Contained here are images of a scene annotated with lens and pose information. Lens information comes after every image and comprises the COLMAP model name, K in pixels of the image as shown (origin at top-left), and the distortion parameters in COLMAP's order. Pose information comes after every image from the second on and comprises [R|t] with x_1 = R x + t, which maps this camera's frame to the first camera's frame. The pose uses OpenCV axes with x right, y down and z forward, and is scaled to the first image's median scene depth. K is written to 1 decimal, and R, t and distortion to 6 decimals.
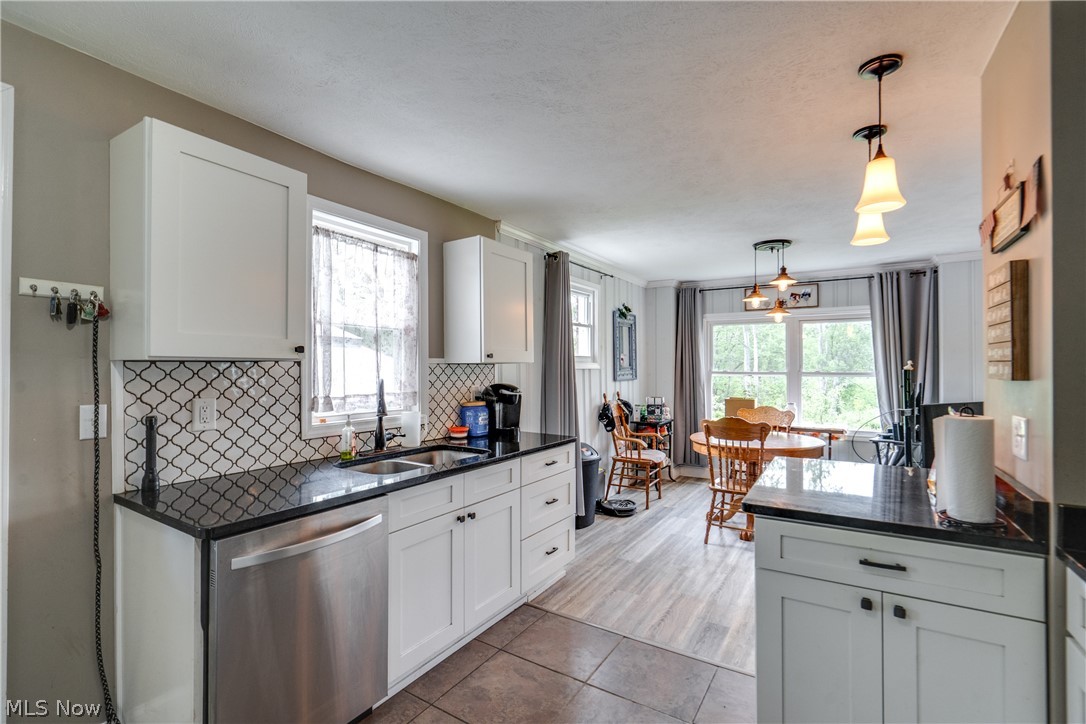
lens RADIAL K [[491.1, 0, 542.6], [0, 491.1, 367.4], [0, 0, 1]] dist [-0.001456, 0.000005]
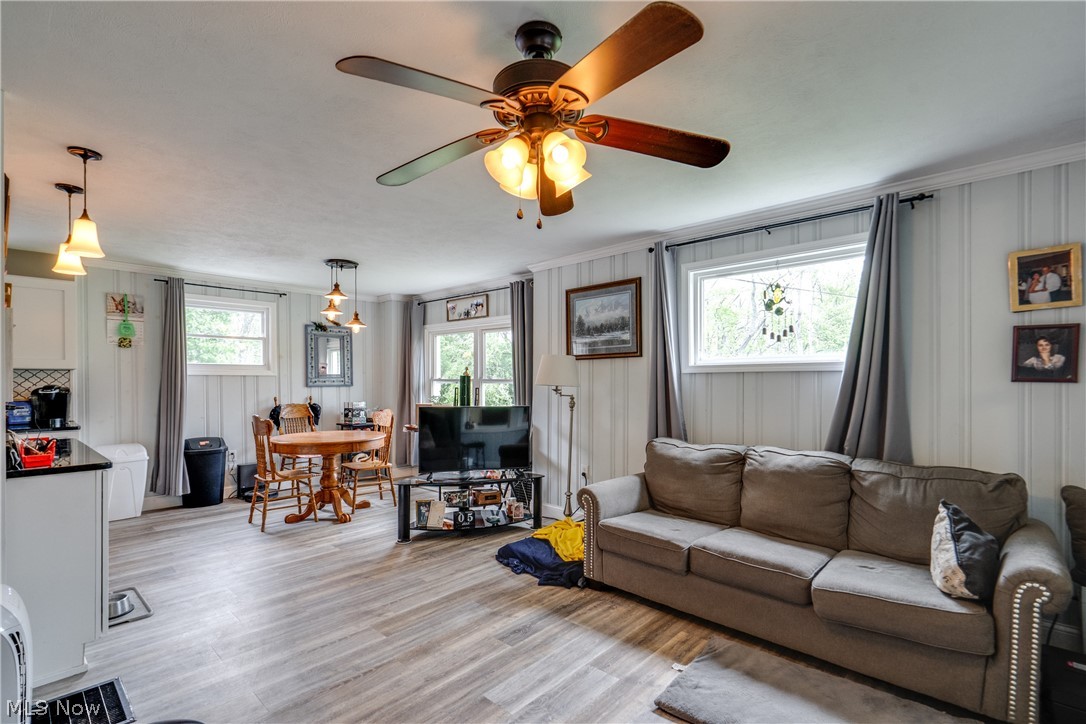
lens RADIAL K [[503.4, 0, 532.4], [0, 503.4, 383.8], [0, 0, 1]] dist [0.002545, 0.000302]
pose [[0.979725, 0.002402, -0.200333, 0.901352], [-0.000853, 0.999969, 0.007819, 0.011513], [0.200346, -0.007489, 0.979697, -0.030048]]
